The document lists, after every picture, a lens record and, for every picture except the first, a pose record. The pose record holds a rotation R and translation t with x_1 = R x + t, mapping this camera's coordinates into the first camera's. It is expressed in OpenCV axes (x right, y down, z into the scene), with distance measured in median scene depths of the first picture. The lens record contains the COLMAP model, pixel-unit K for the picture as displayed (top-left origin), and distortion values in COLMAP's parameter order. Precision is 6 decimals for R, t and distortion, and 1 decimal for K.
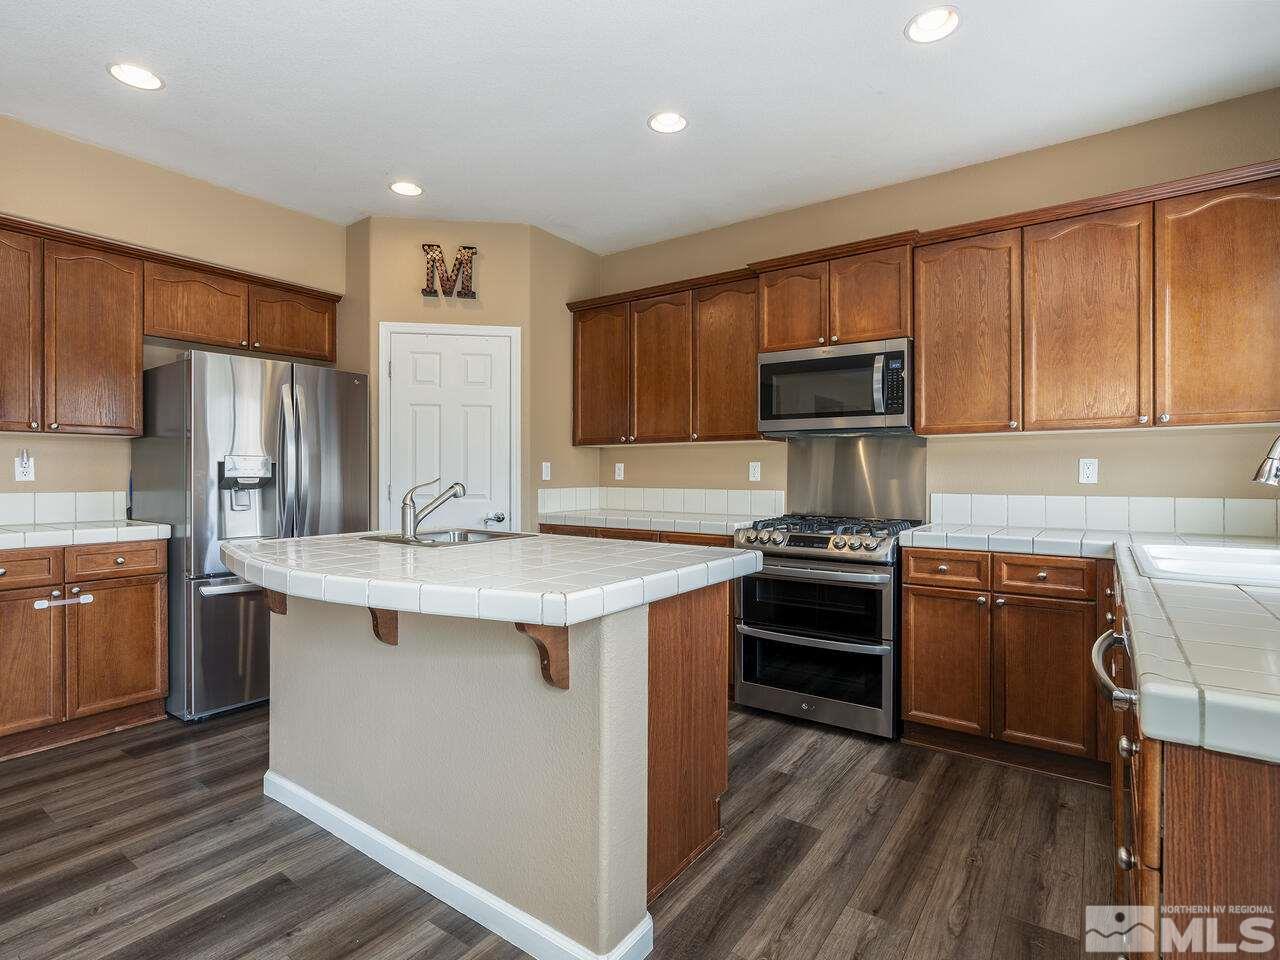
lens RADIAL K [[724.0, 0, 640.0], [0, 724.0, 480.0], [0, 0, 1]] dist [0.020196, 0.000289]
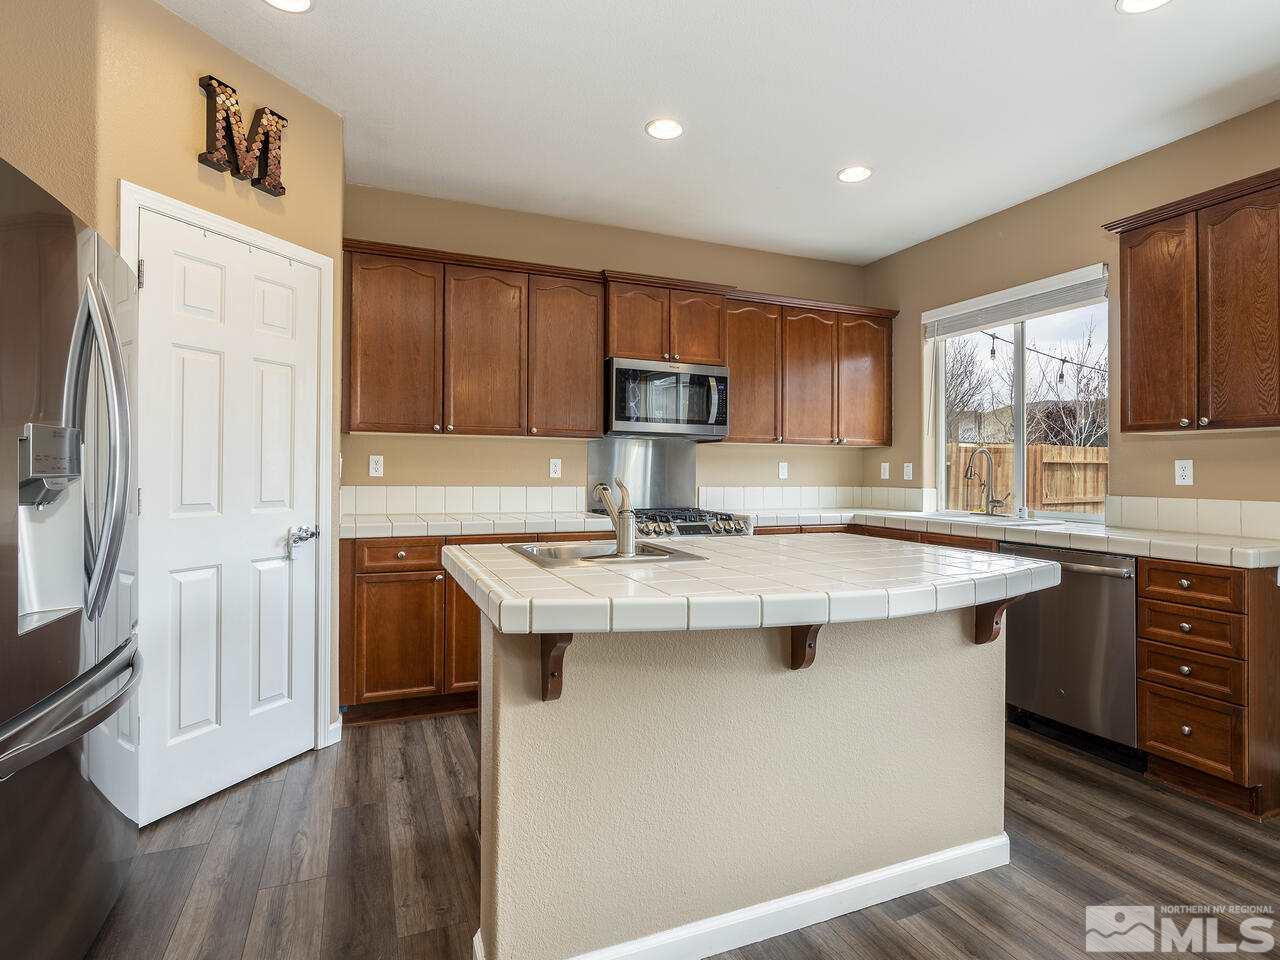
lens RADIAL K [[649.4, 0, 641.5], [0, 649.4, 473.7], [0, 0, 1]] dist [-0.005193, 0.000402]
pose [[0.518767, 0.001159, 0.854915, -0.552583], [-0.002397, 0.999997, 0.000099, -0.004395], [-0.854913, -0.002101, 0.518768, 0.424472]]
